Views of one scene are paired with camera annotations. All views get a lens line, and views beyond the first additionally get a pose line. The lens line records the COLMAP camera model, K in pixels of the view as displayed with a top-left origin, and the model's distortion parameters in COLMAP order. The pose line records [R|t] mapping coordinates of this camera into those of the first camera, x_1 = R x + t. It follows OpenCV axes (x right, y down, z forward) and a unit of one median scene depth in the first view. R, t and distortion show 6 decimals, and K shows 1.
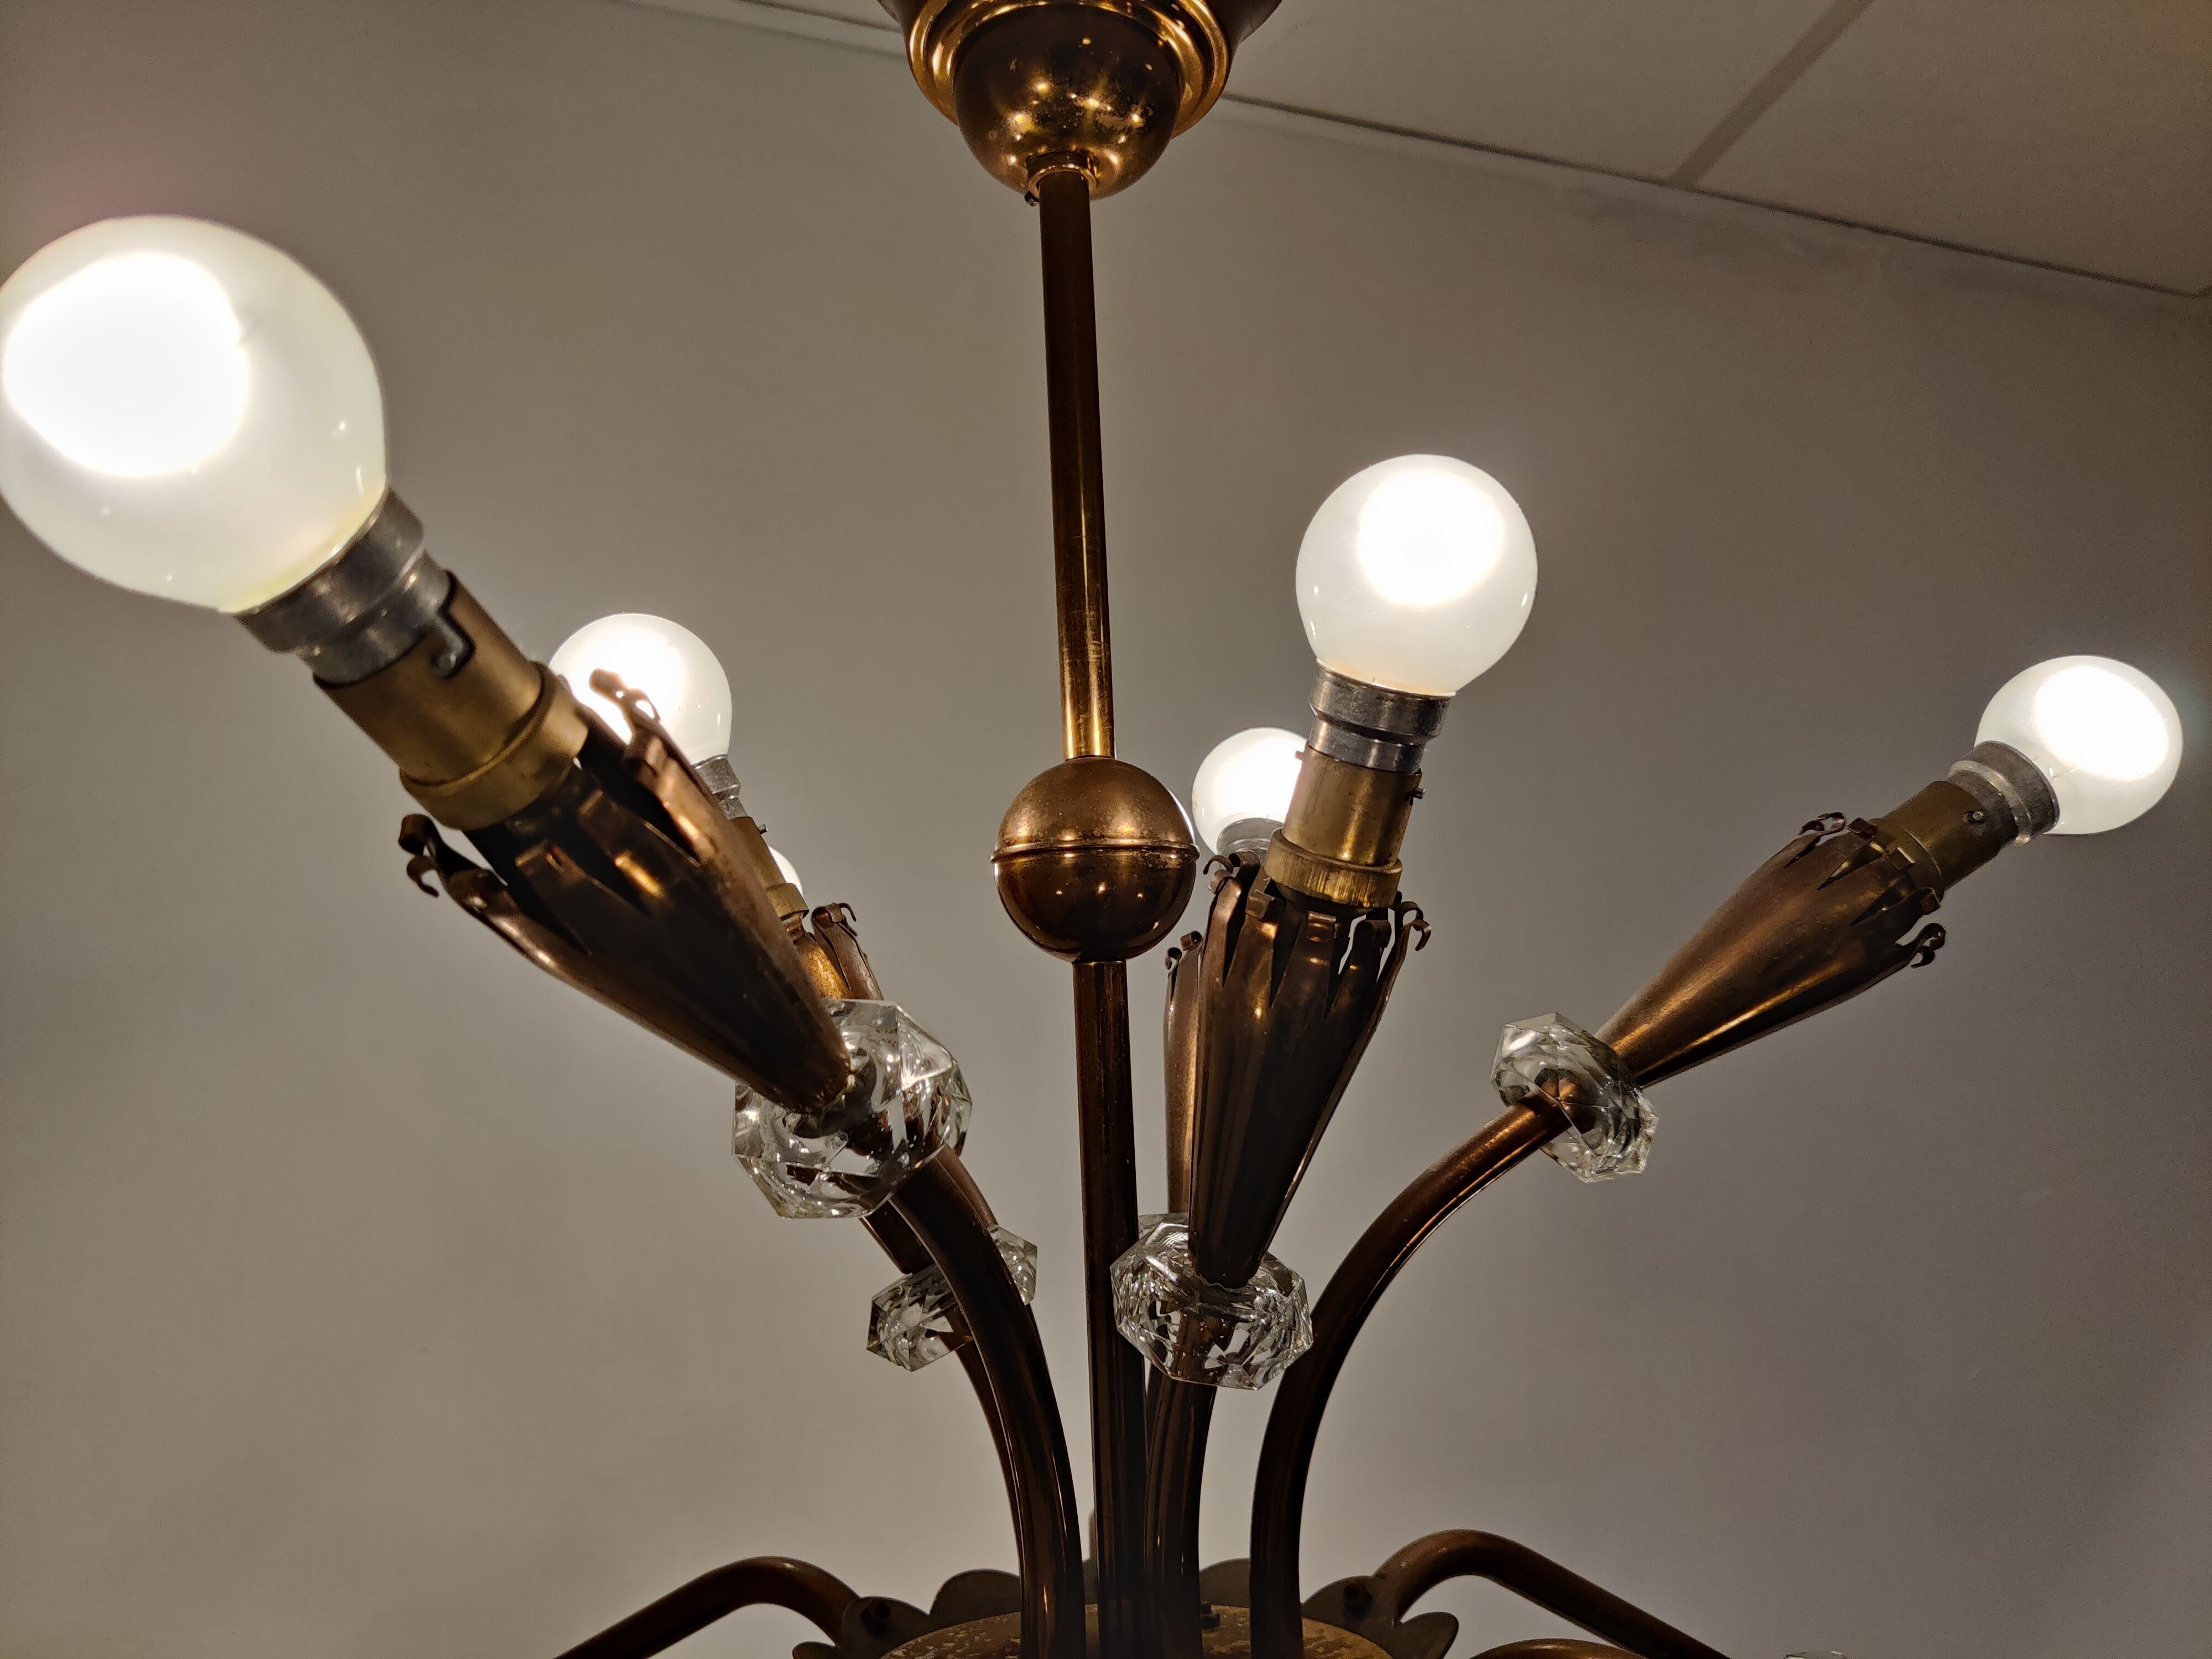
lens RADIAL K [[1773.5, 0, 1107.5], [0, 1773.5, 819.8], [0, 0, 1]] dist [0.046455, -0.059387]
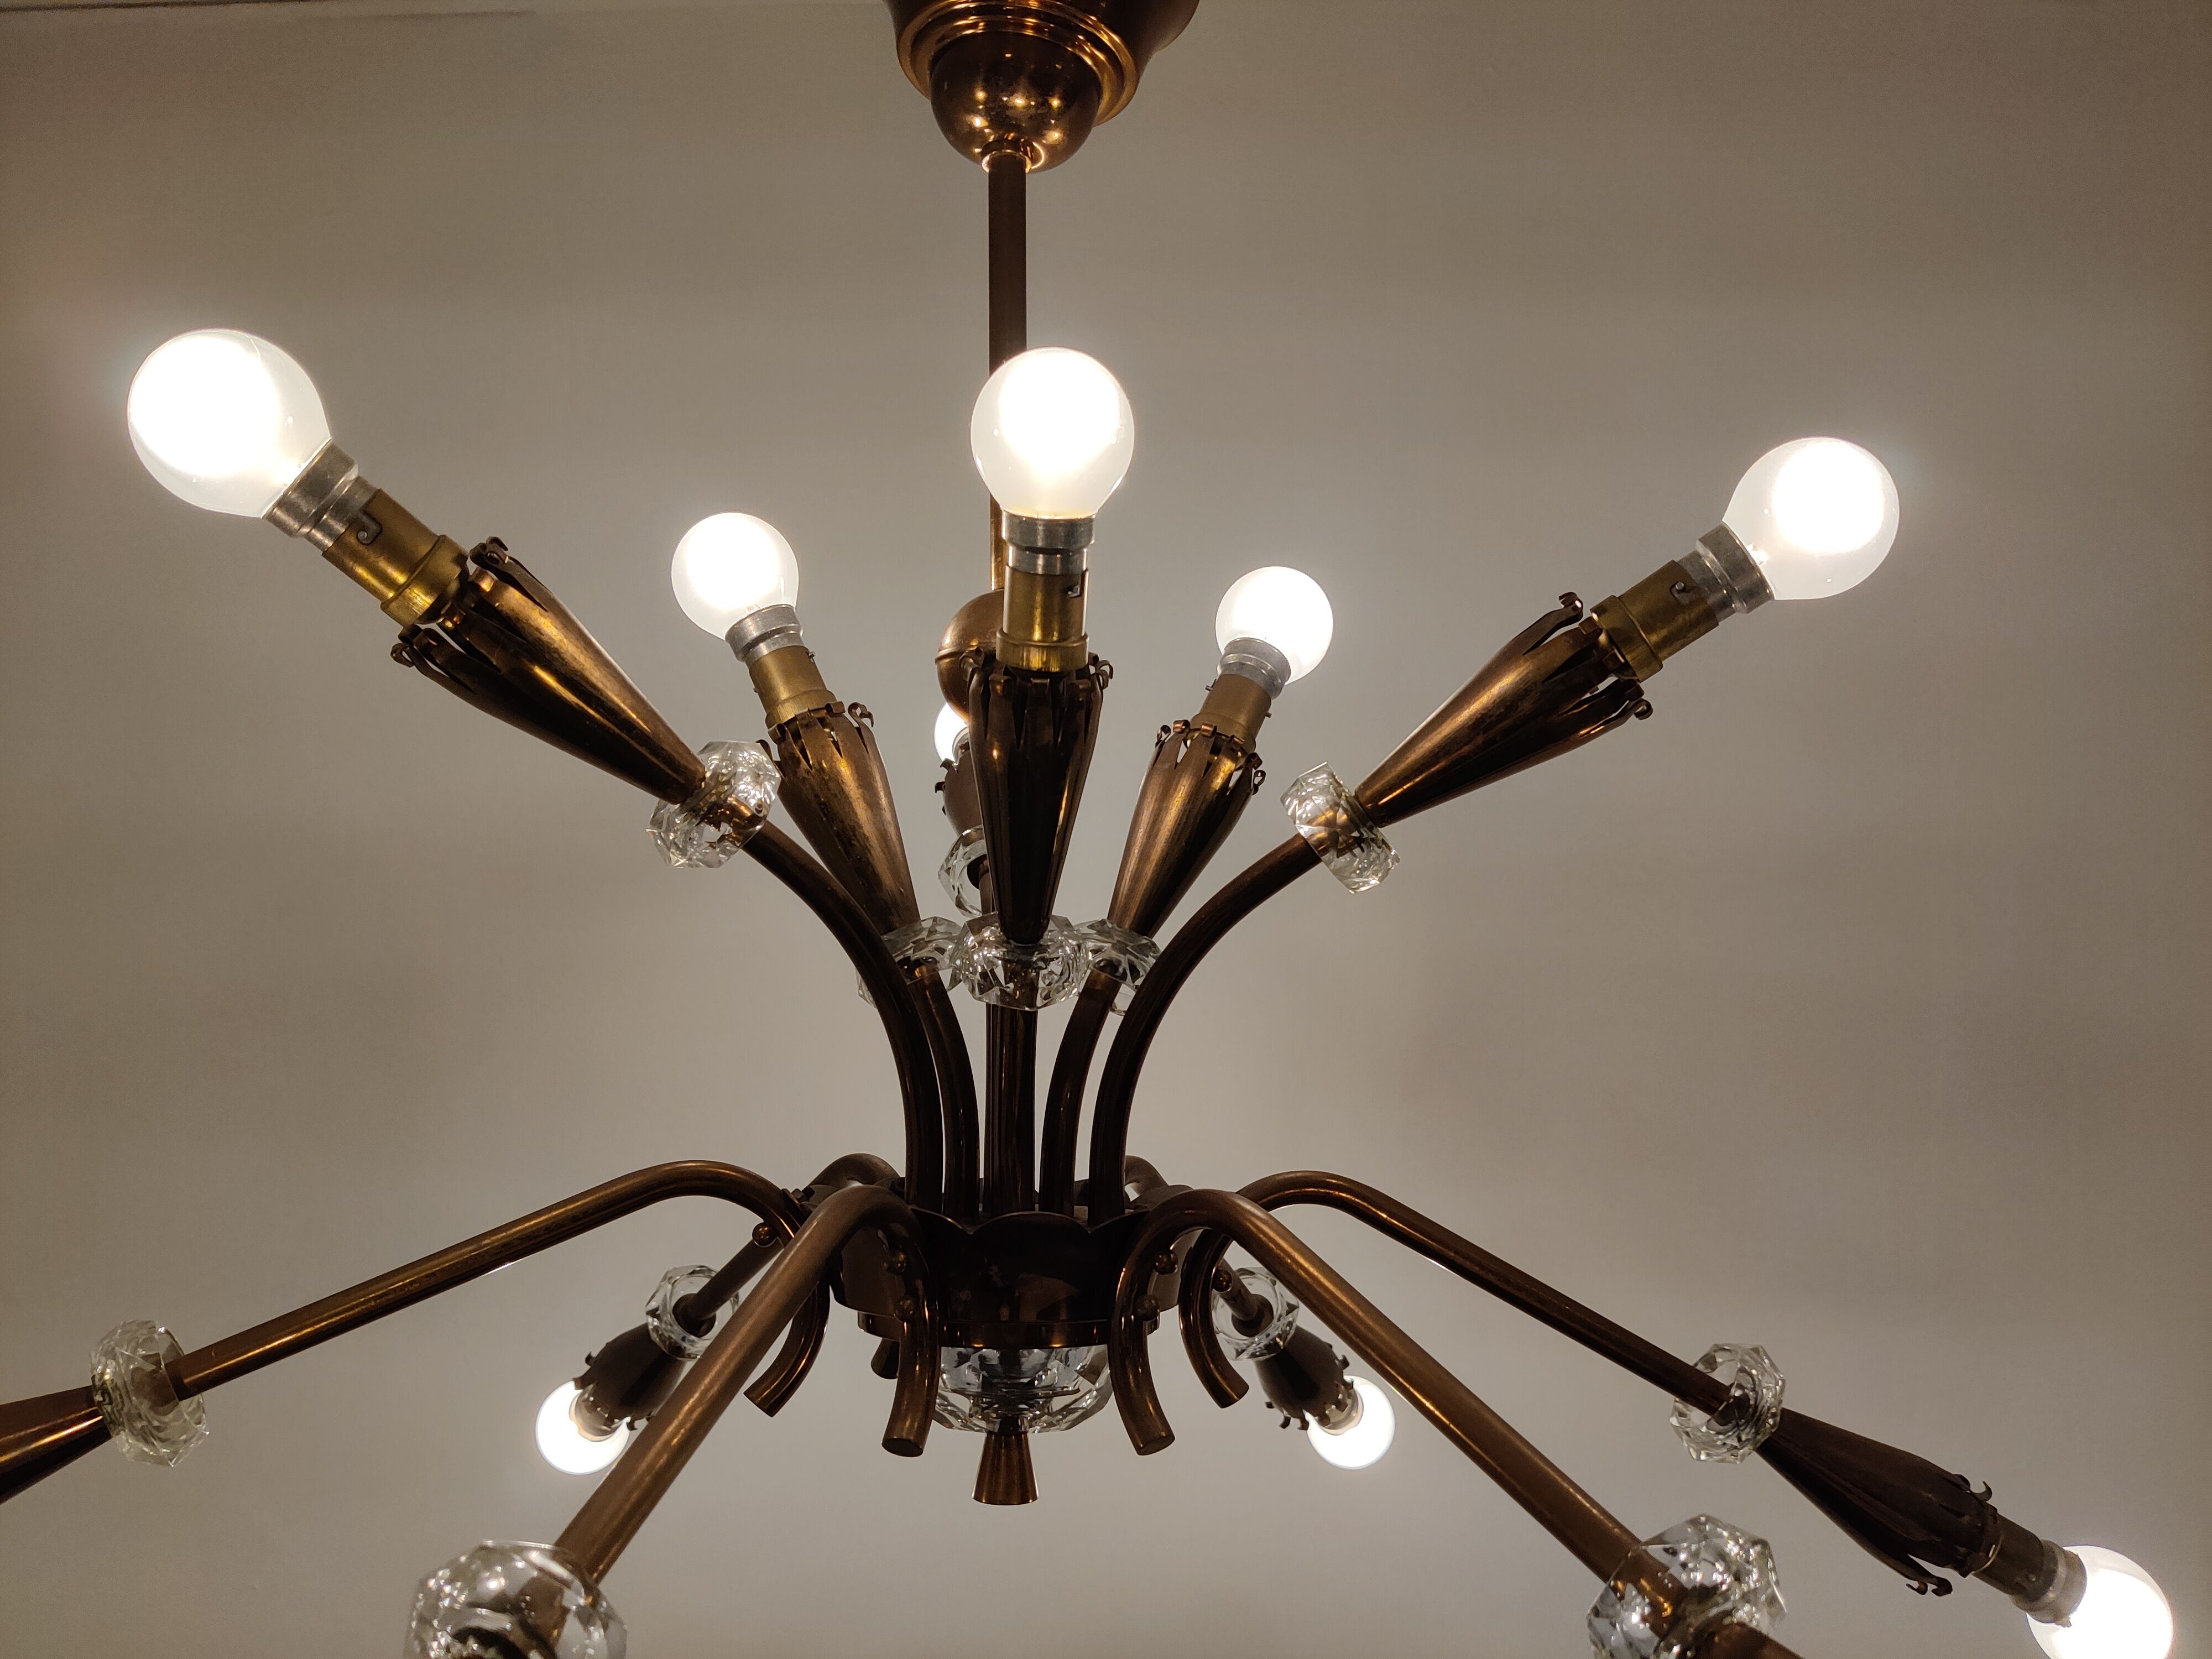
lens RADIAL K [[1773.5, 0, 1095.3], [0, 1773.5, 841.4], [0, 0, 1]] dist [0.046455, -0.059387]
pose [[0.903597, -0.001838, -0.428380, 0.797373], [0.028852, 0.997981, 0.056576, 0.106351], [0.427411, -0.063482, 0.901826, -0.292257]]
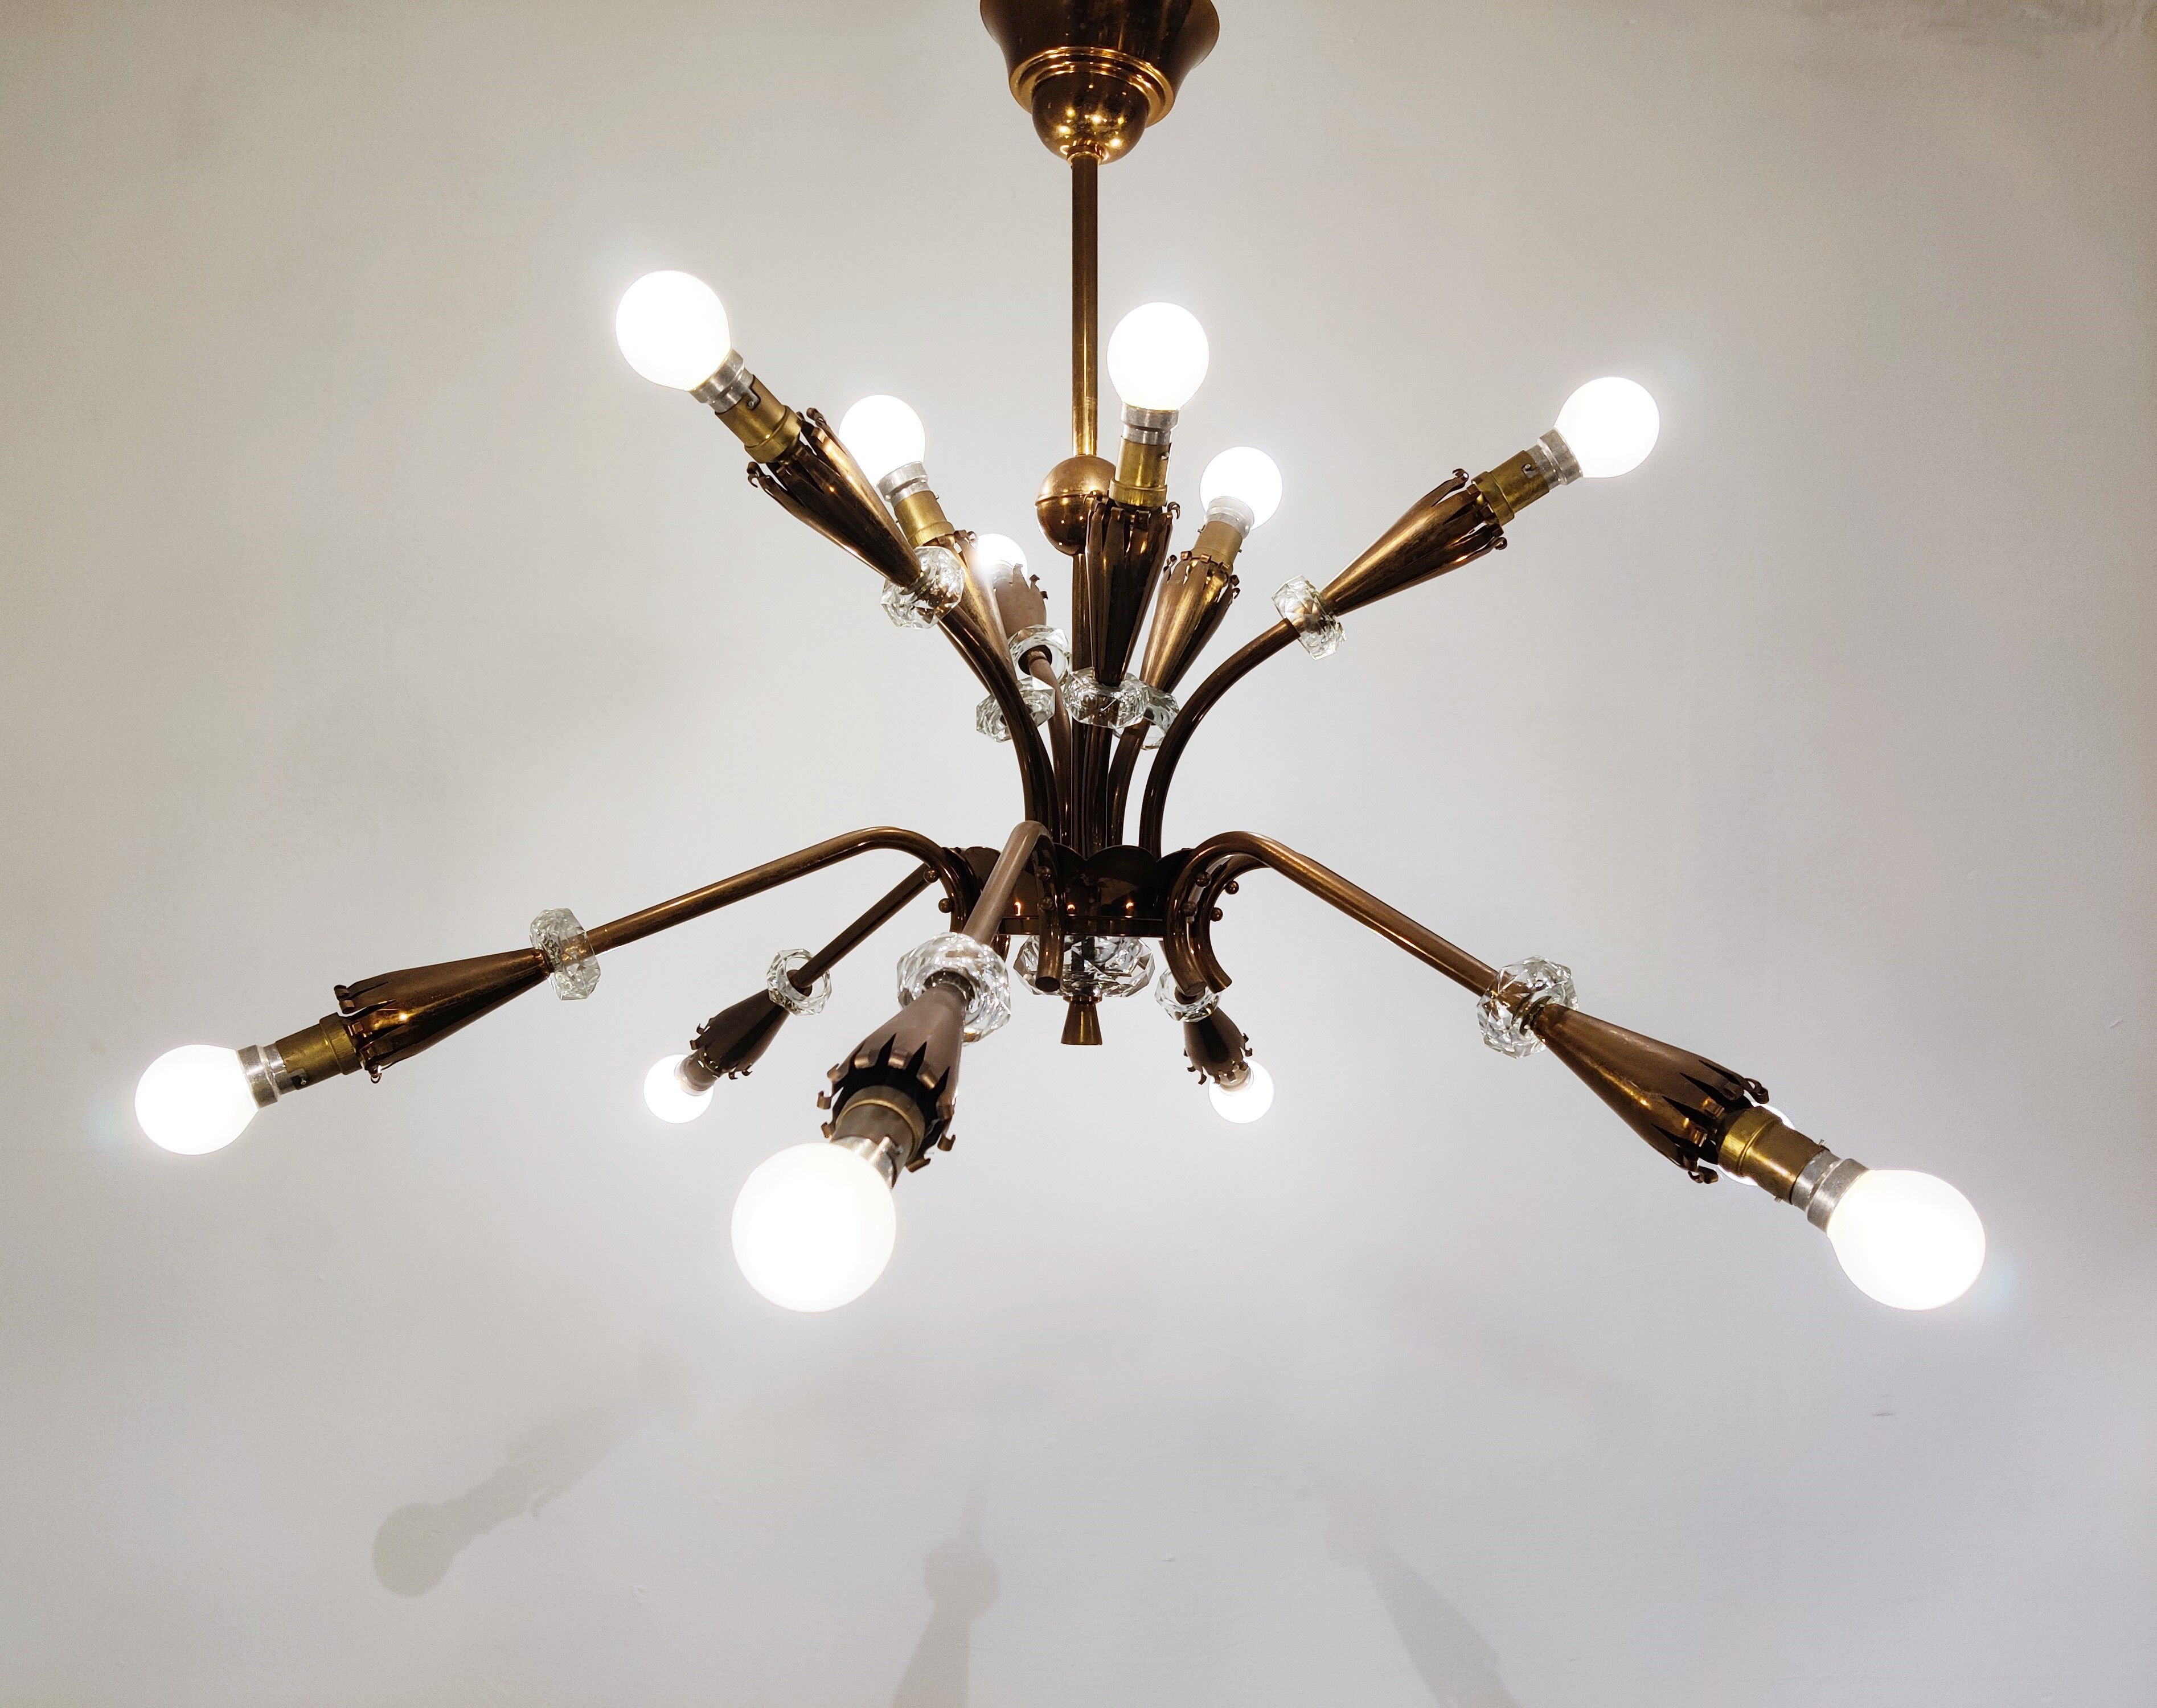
lens RADIAL K [[1811.7, 0, 1049.6], [0, 1811.7, 882.6], [0, 0, 1]] dist [0.048493, -0.070826]
pose [[0.945324, 0.038792, -0.323819, 0.809918], [0.004421, 0.991286, 0.131656, 0.222000], [0.326104, -0.125889, 0.936914, -1.310004]]
